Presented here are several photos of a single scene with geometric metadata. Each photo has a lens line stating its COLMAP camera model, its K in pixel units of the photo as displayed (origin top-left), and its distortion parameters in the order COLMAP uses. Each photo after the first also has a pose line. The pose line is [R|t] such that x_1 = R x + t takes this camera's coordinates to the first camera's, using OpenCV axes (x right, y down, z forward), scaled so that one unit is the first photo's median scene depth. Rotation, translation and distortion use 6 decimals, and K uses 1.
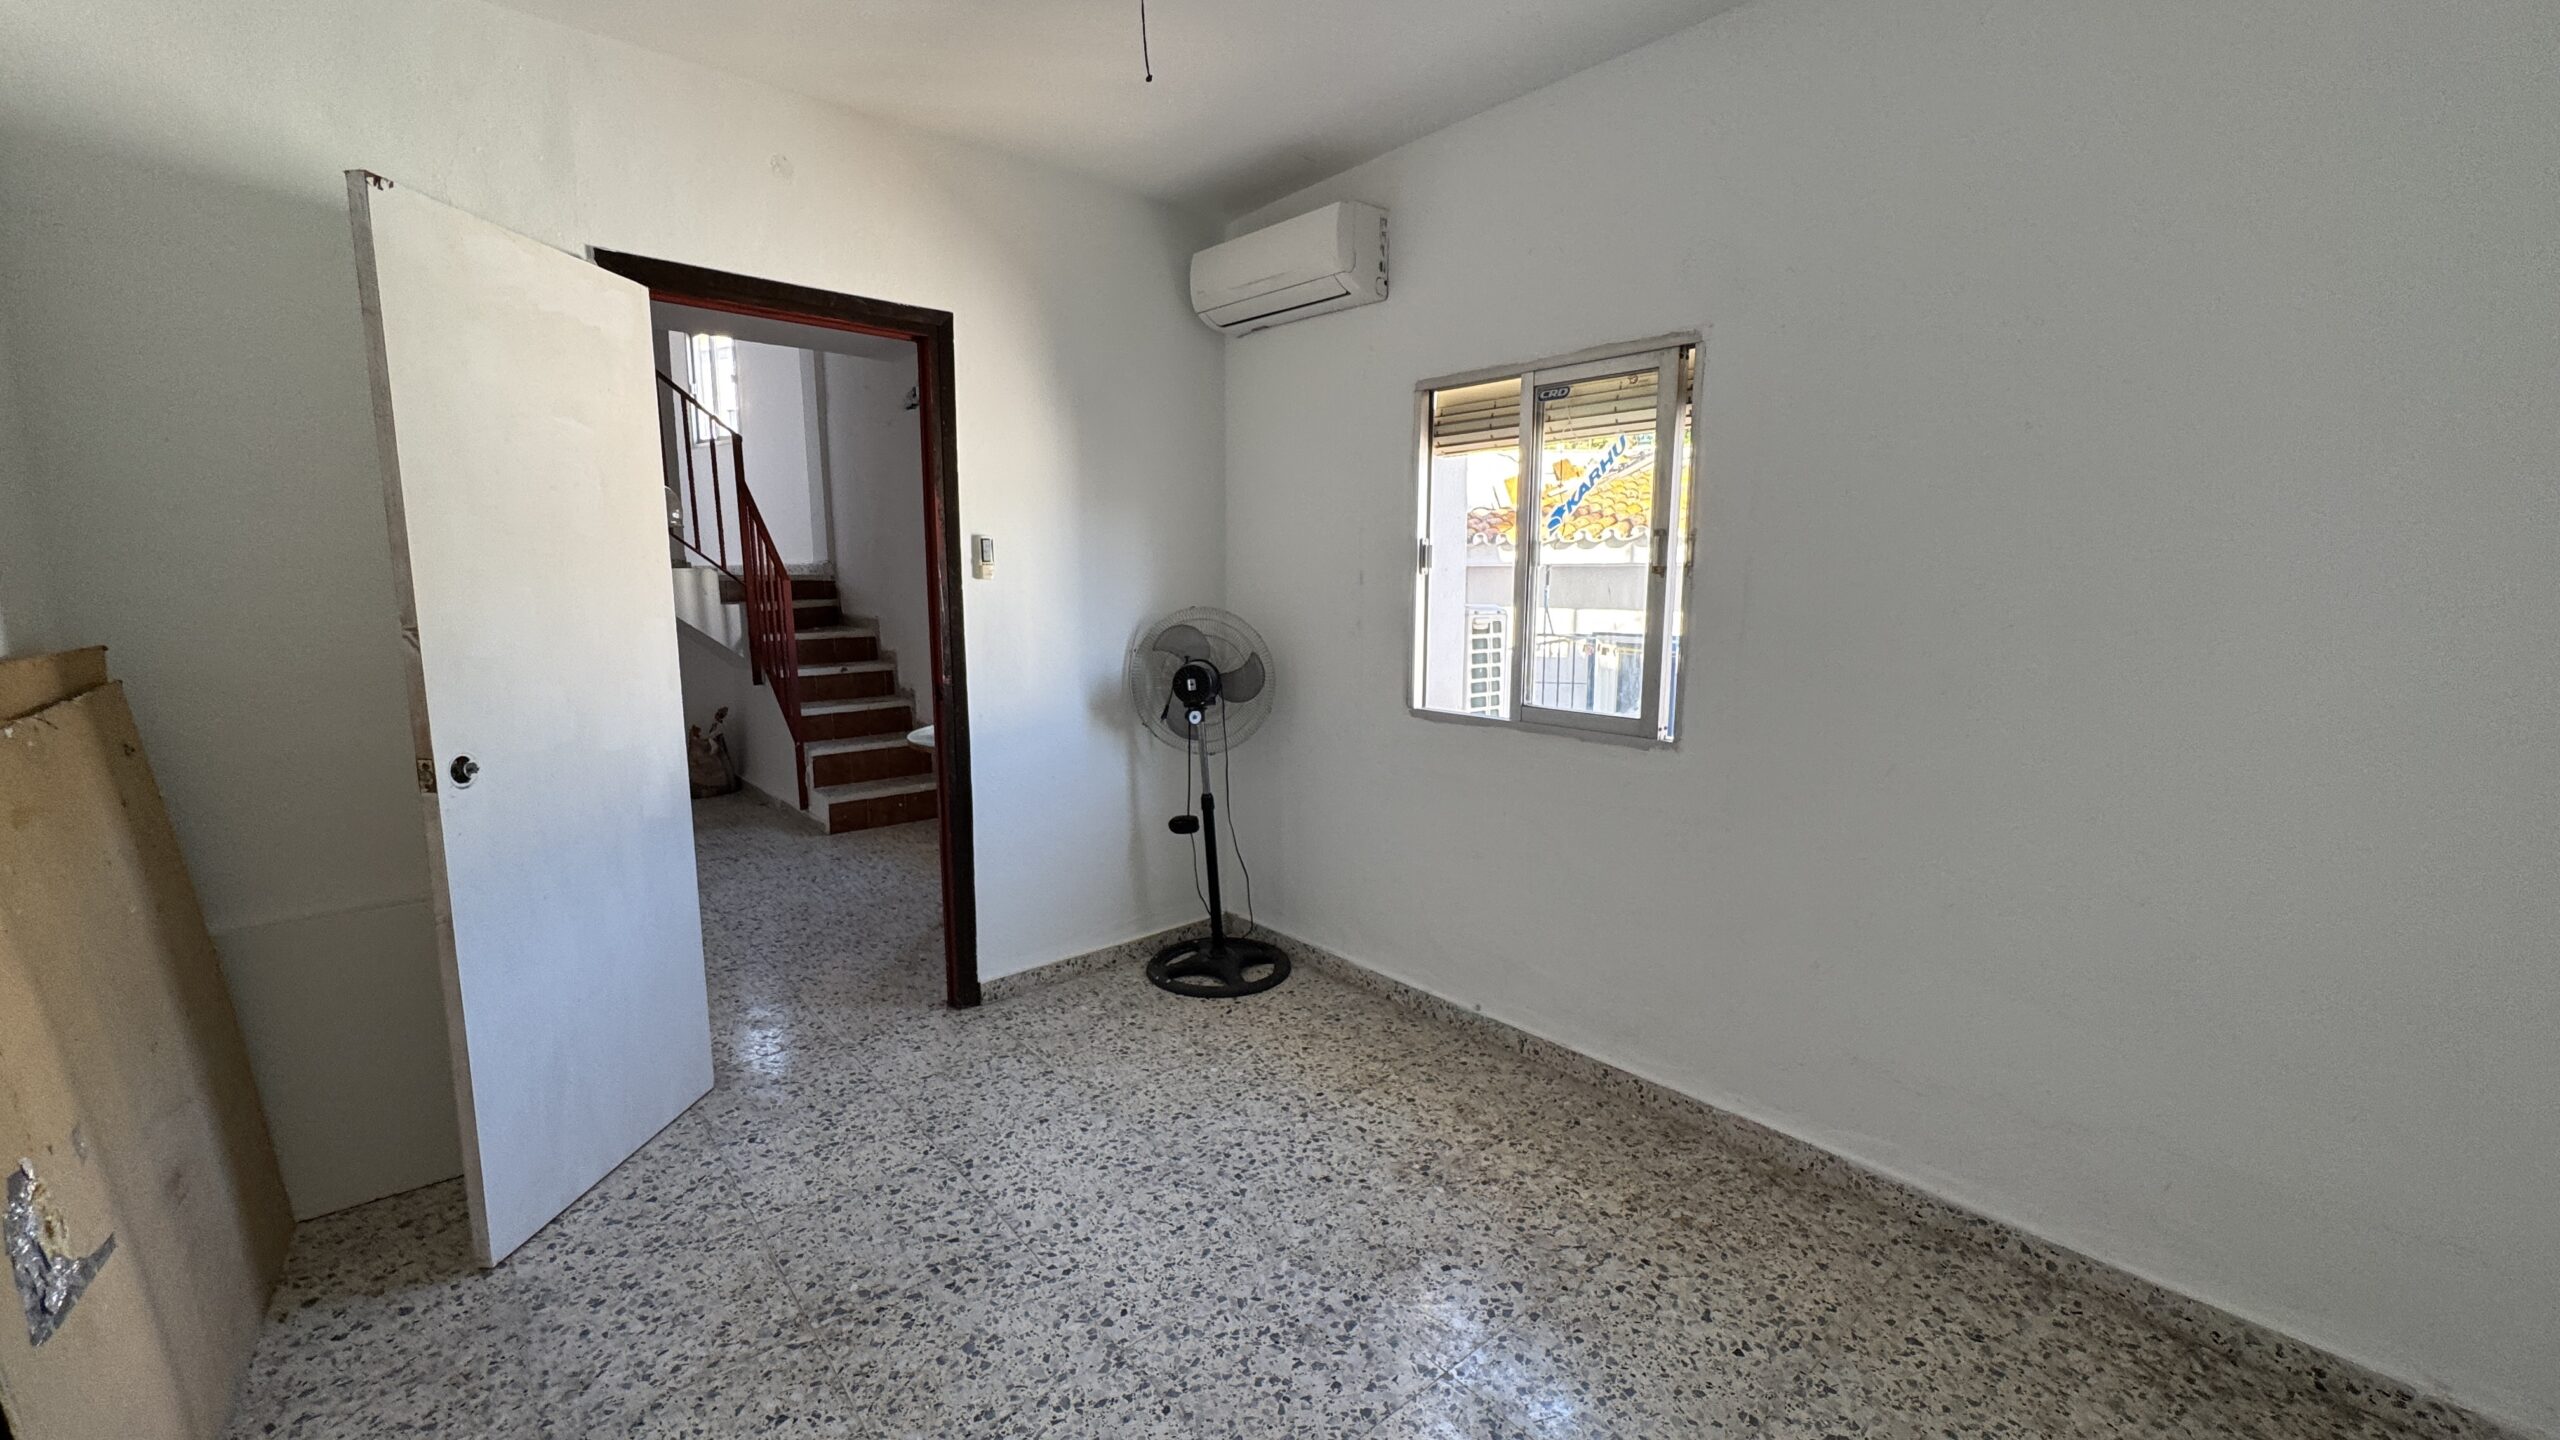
lens RADIAL K [[1022.7, 0, 1280.4], [0, 1022.7, 727.8], [0, 0, 1]] dist [-0.004696, 0.000800]
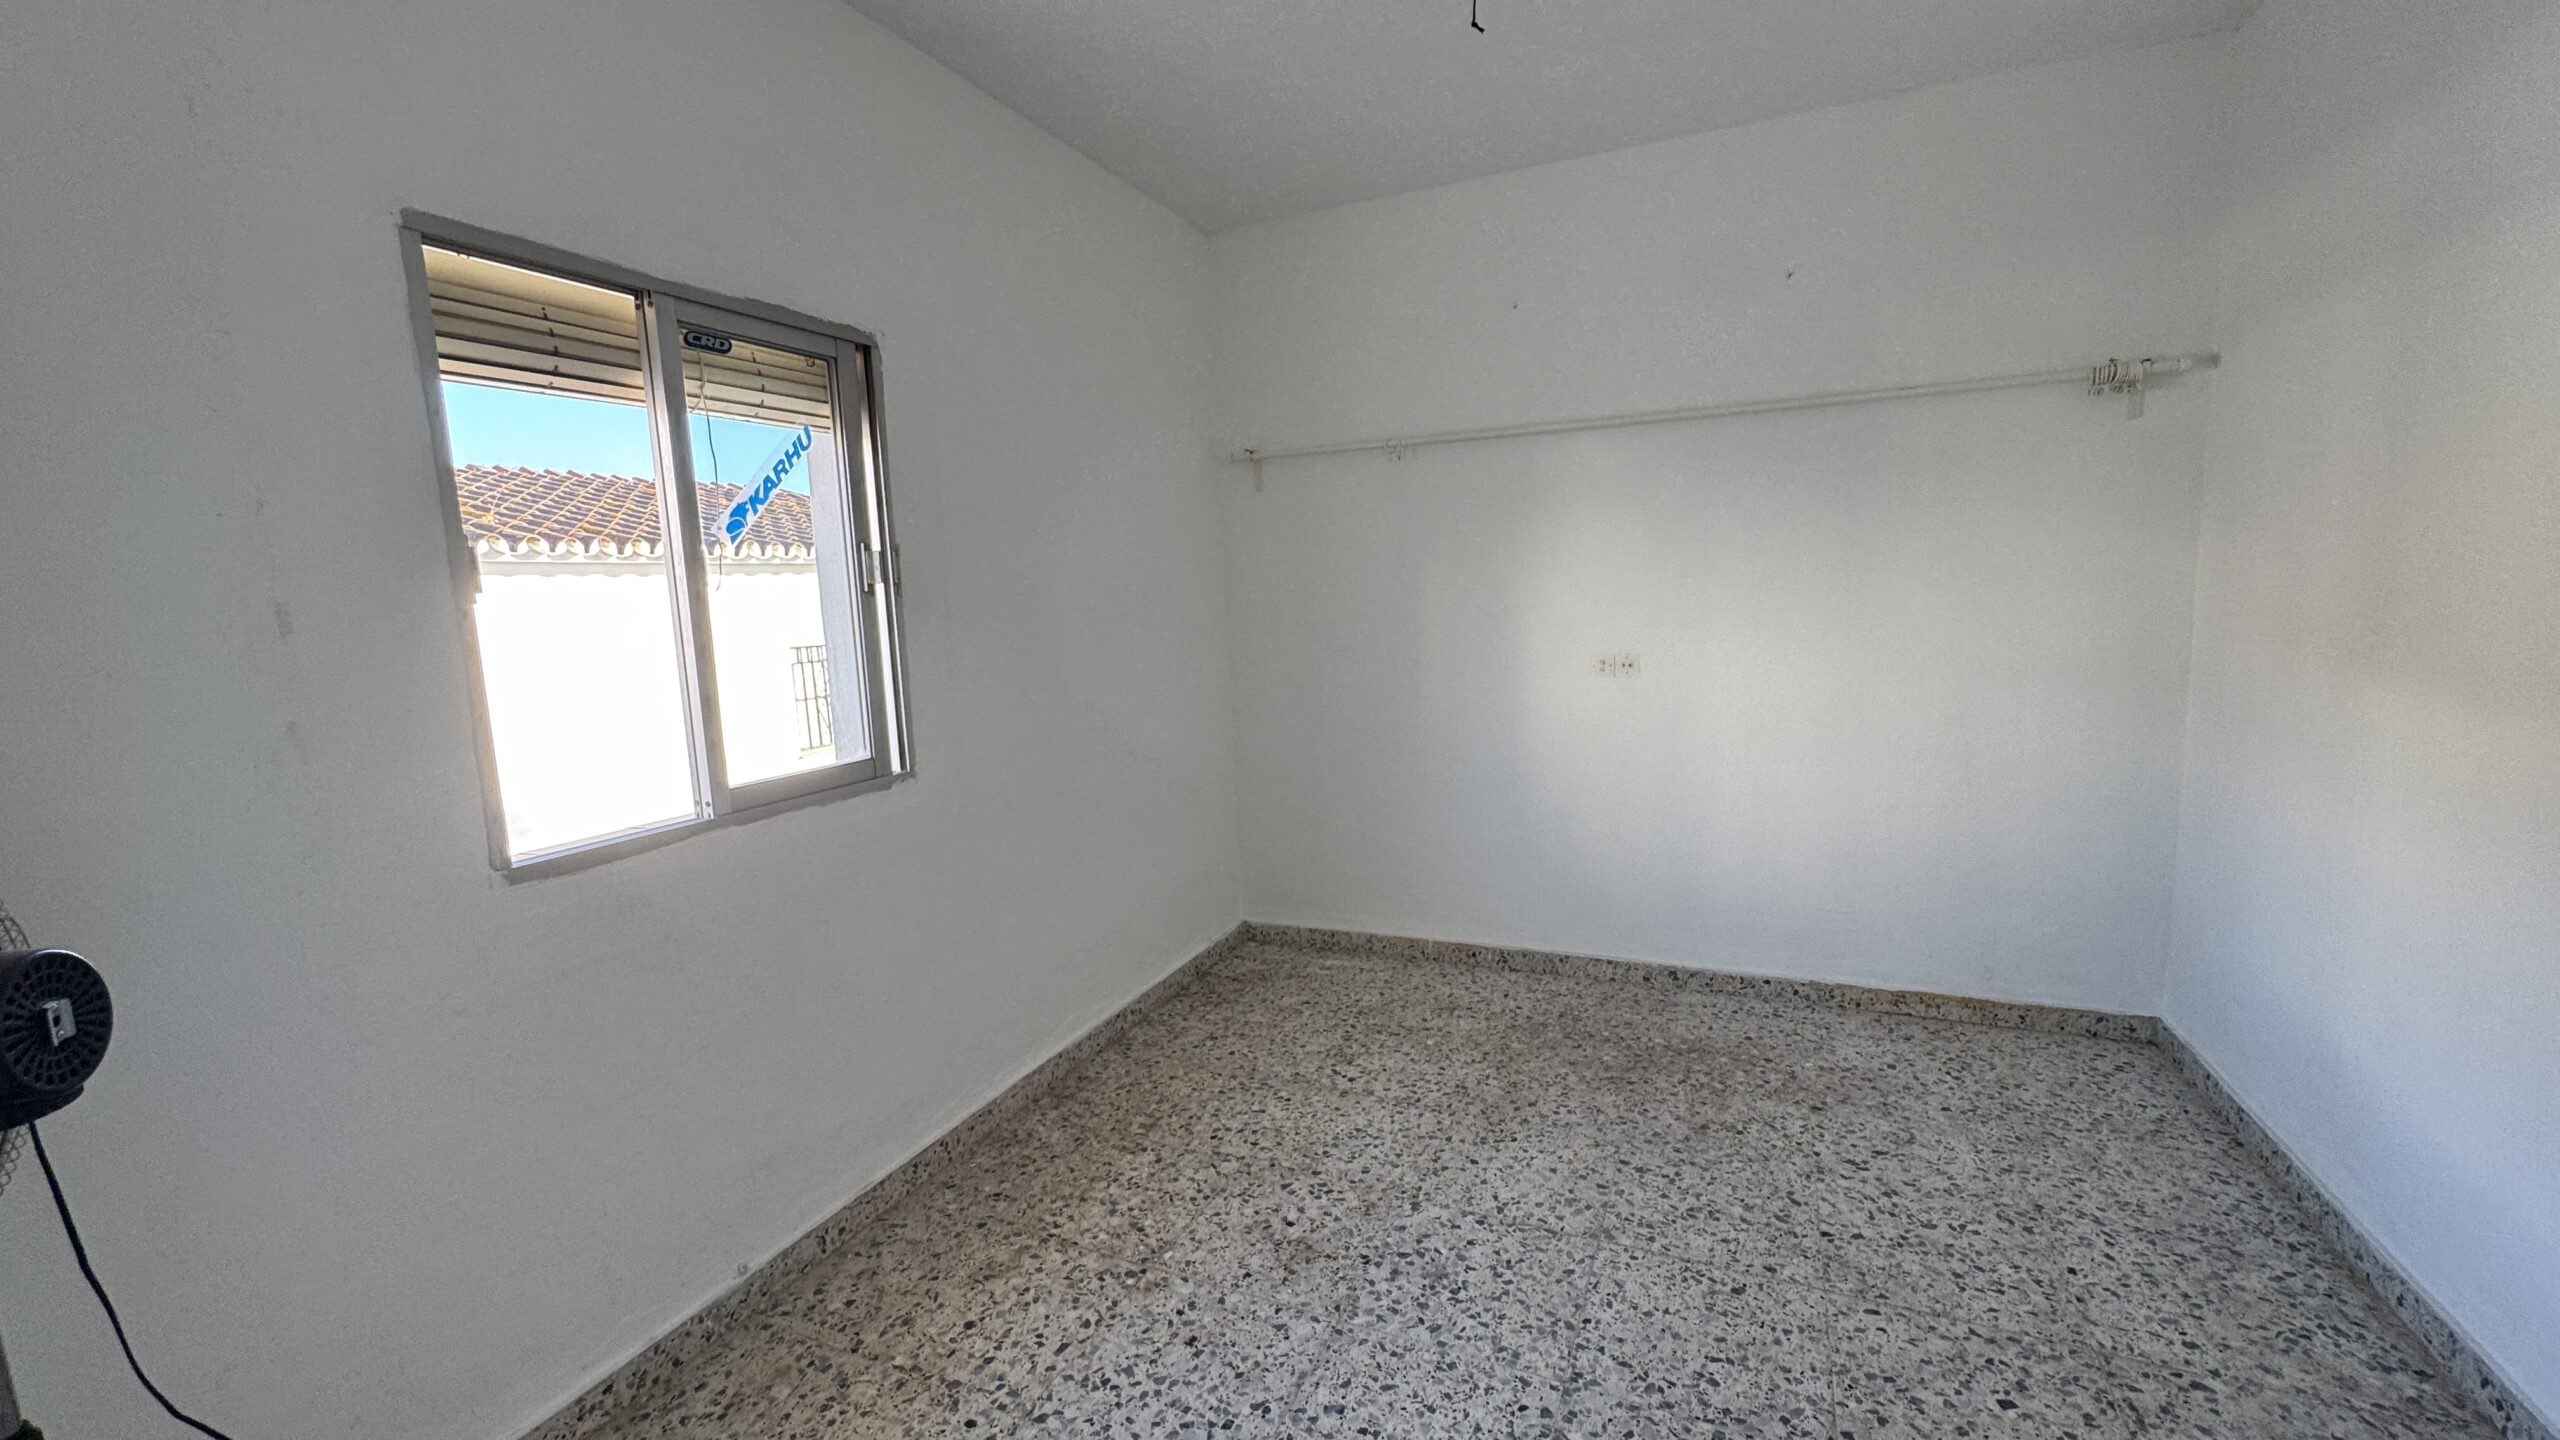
lens RADIAL K [[1022.7, 0, 1290.9], [0, 1022.7, 719.6], [0, 0, 1]] dist [-0.004696, 0.000800]
pose [[-0.429583, -0.097949, 0.897699, -0.563179], [0.176283, 0.965878, 0.189746, -0.137148], [-0.885654, 0.239761, -0.397658, 0.982762]]
